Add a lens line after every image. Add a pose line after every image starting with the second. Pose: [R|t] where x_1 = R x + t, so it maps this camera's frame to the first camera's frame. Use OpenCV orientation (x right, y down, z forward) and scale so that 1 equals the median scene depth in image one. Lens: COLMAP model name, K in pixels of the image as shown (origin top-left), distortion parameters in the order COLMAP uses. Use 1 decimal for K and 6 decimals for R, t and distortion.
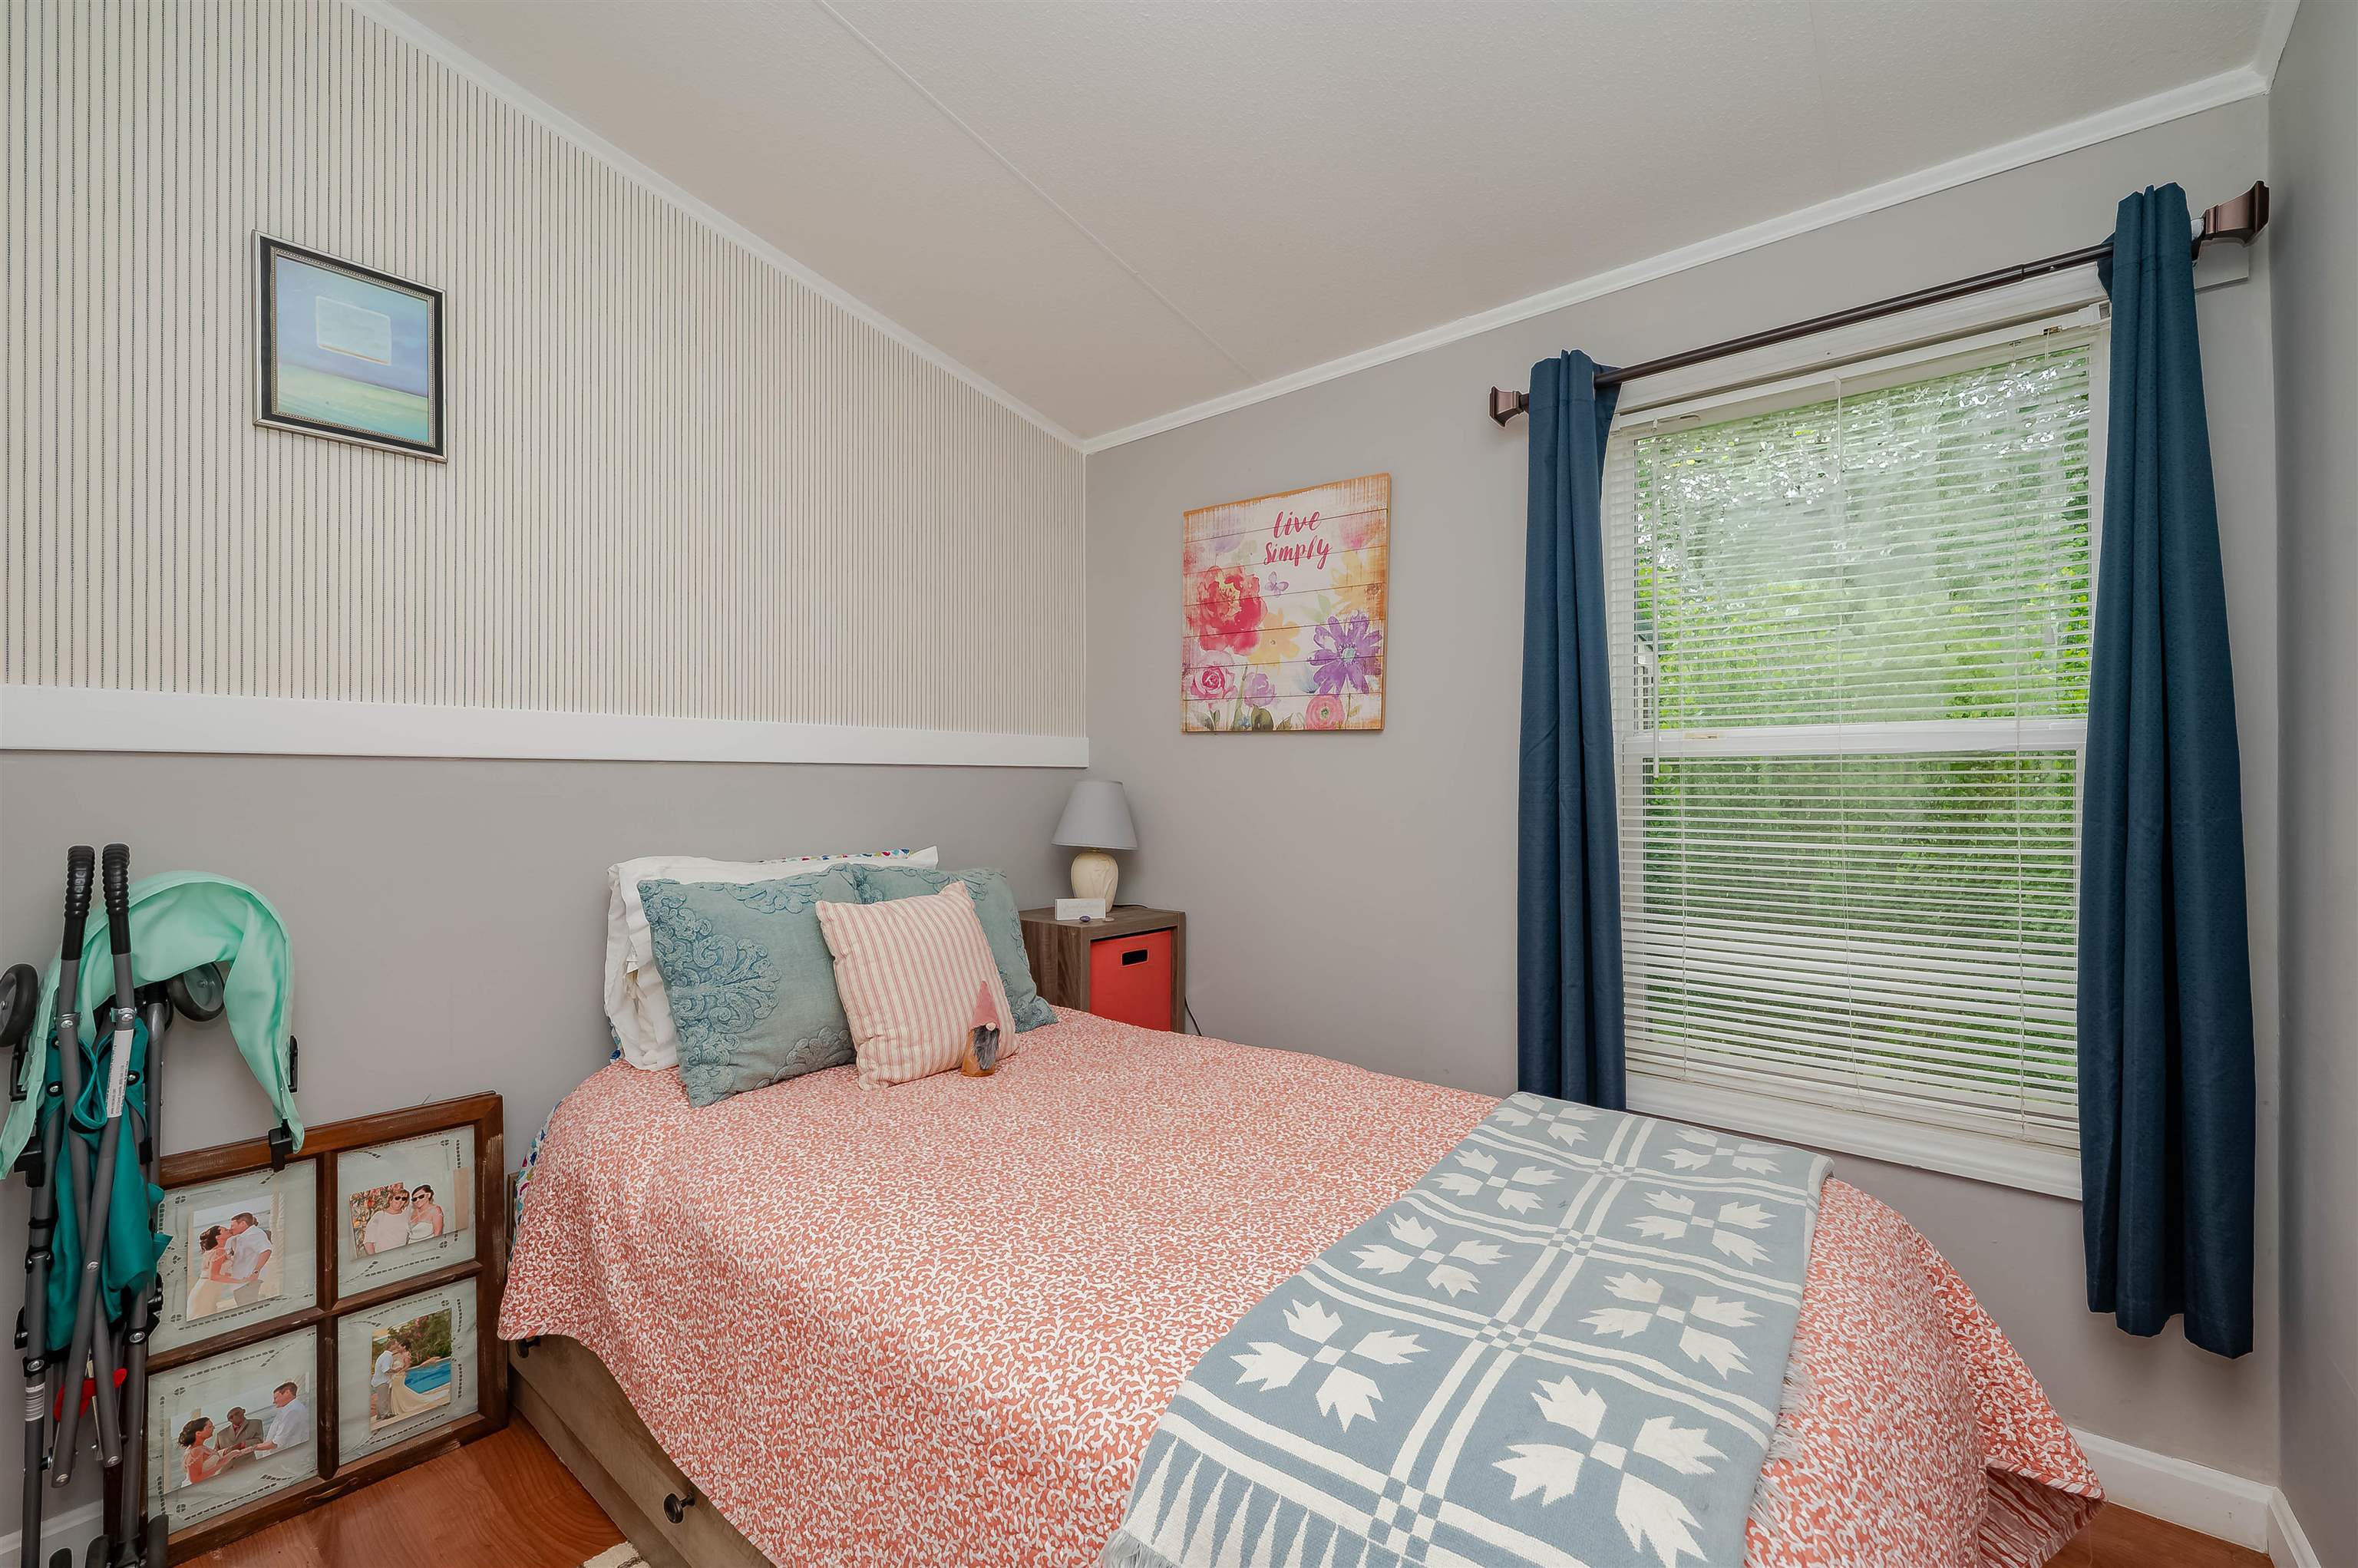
lens RADIAL K [[955.0, 0, 1177.0], [0, 955.0, 785.9], [0, 0, 1]] dist [-0.000219, 0.000177]
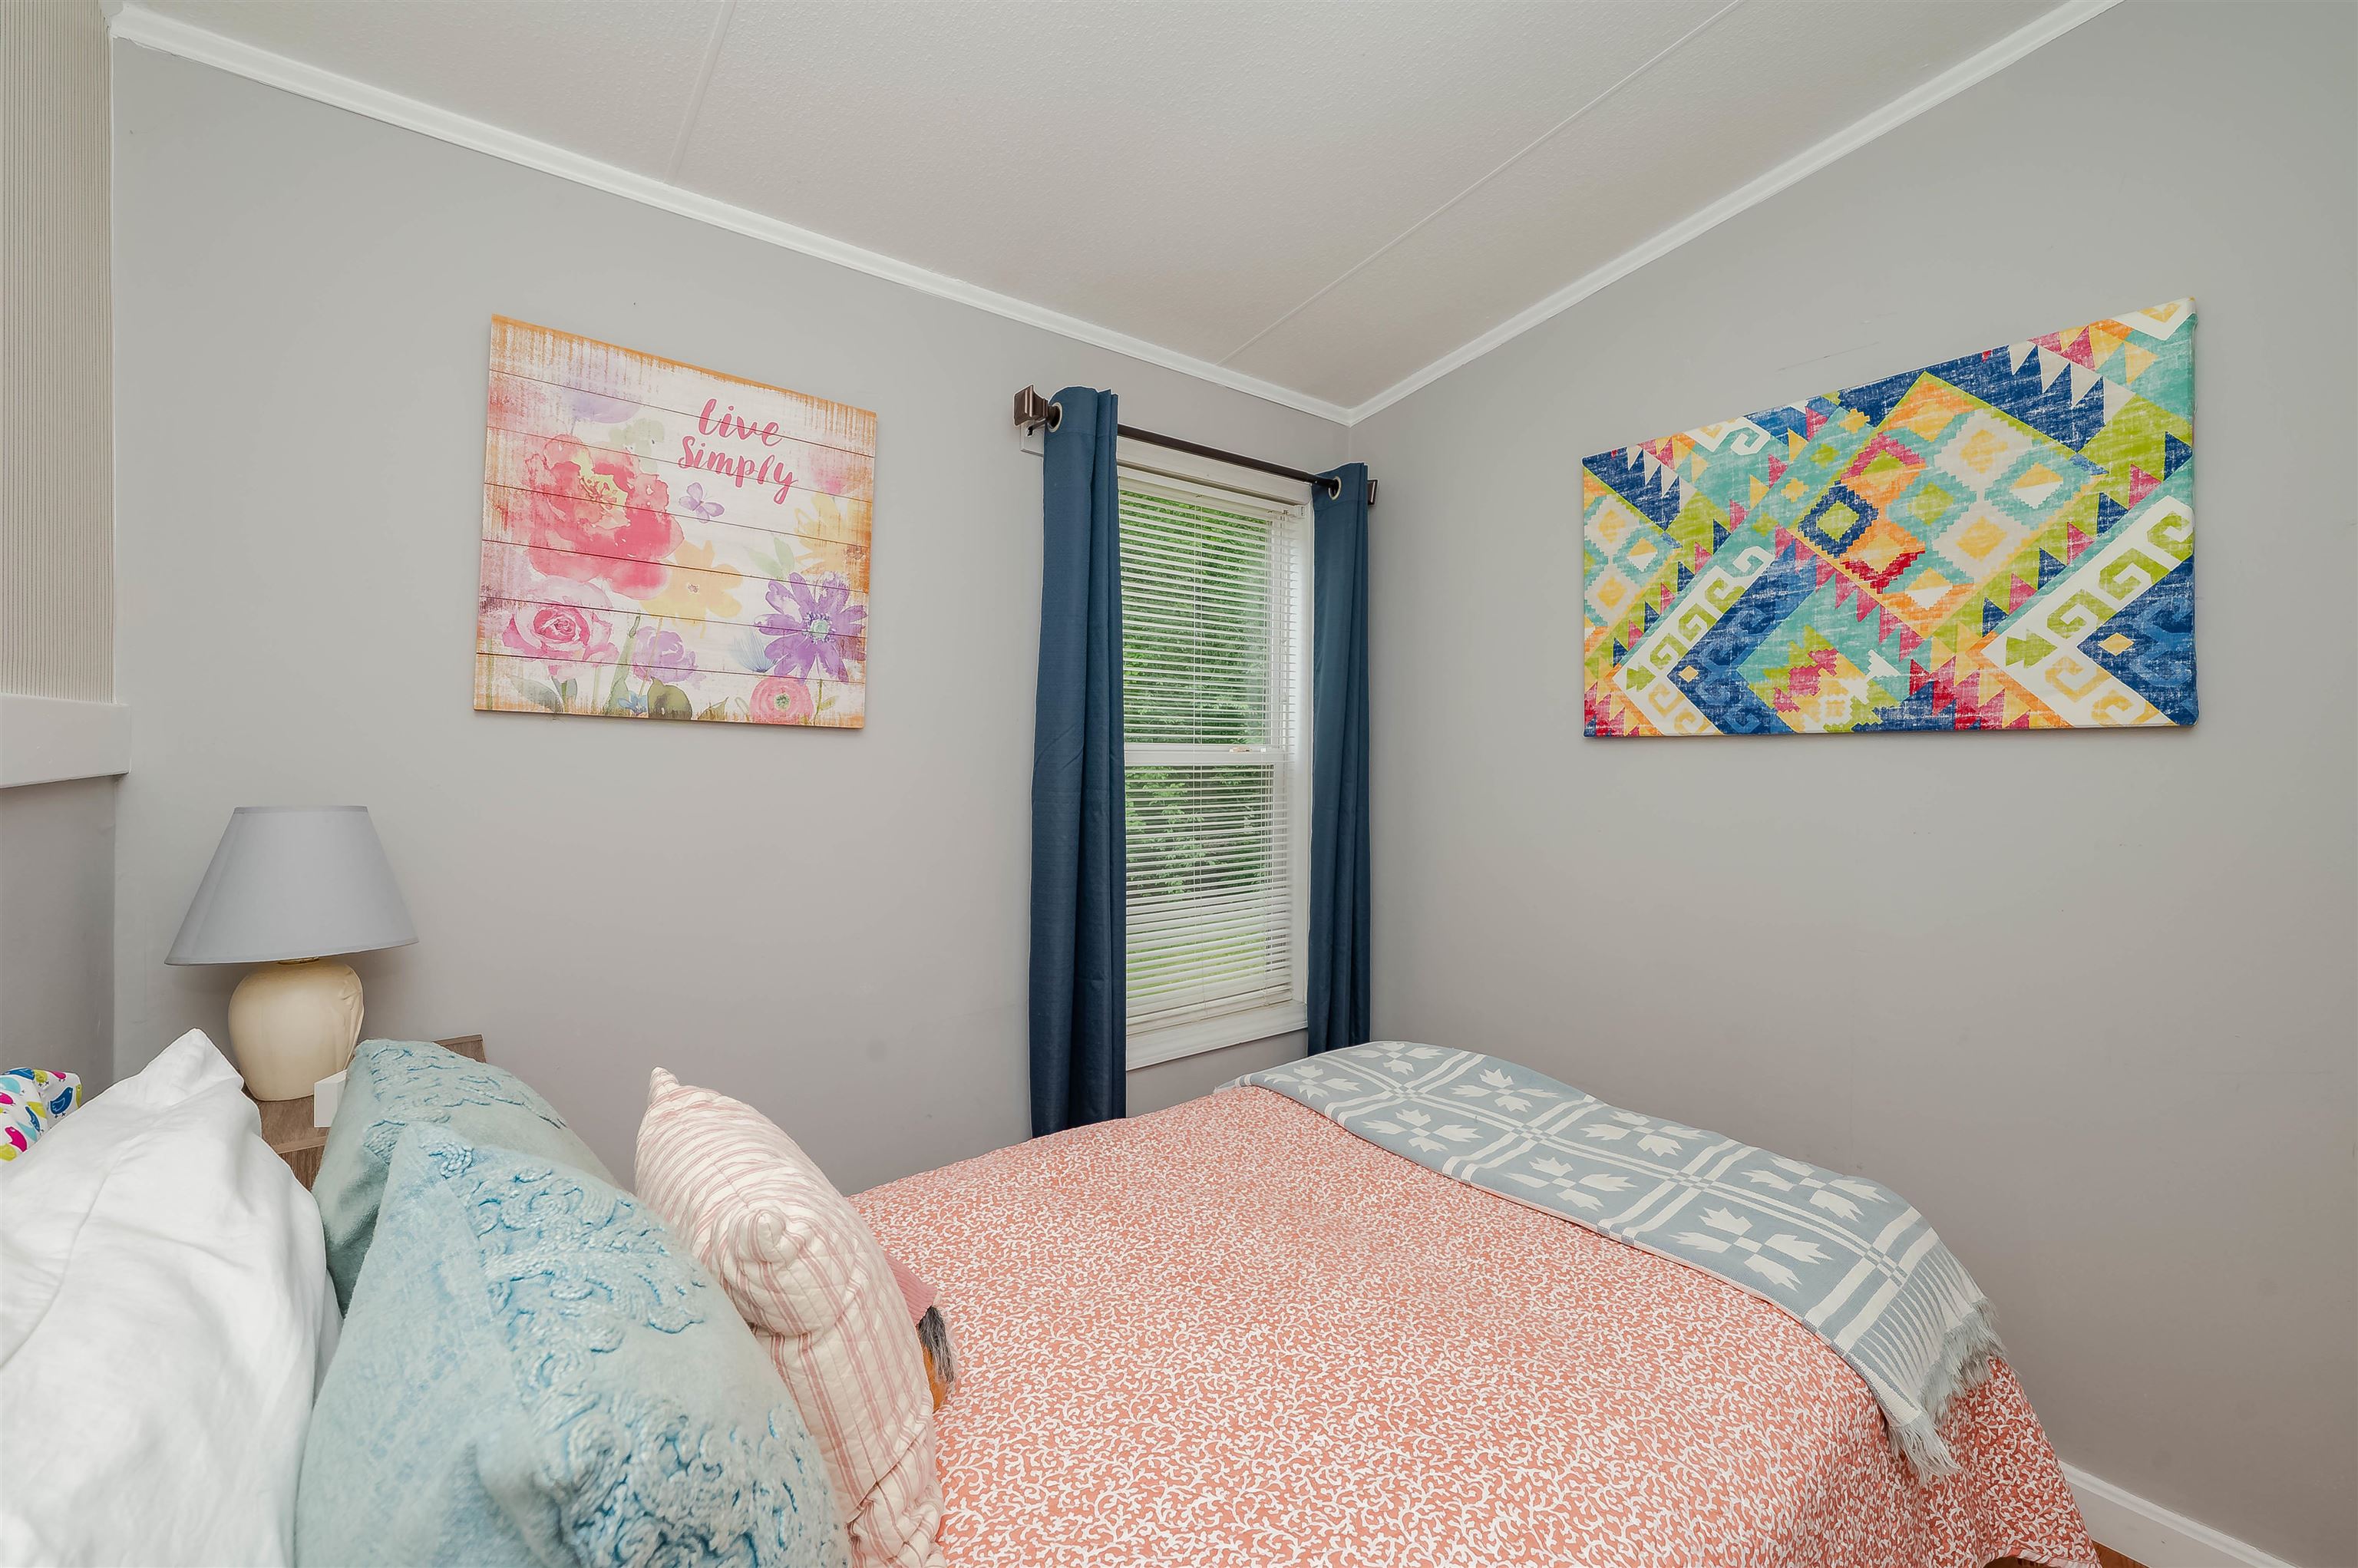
lens RADIAL K [[955.0, 0, 1188.5], [0, 955.0, 750.6], [0, 0, 1]] dist [-0.000219, 0.000177]
pose [[0.214840, -0.003009, 0.976645, -0.482232], [-0.013159, 0.999896, 0.005975, -0.045992], [-0.976561, -0.014136, 0.214778, 0.523154]]
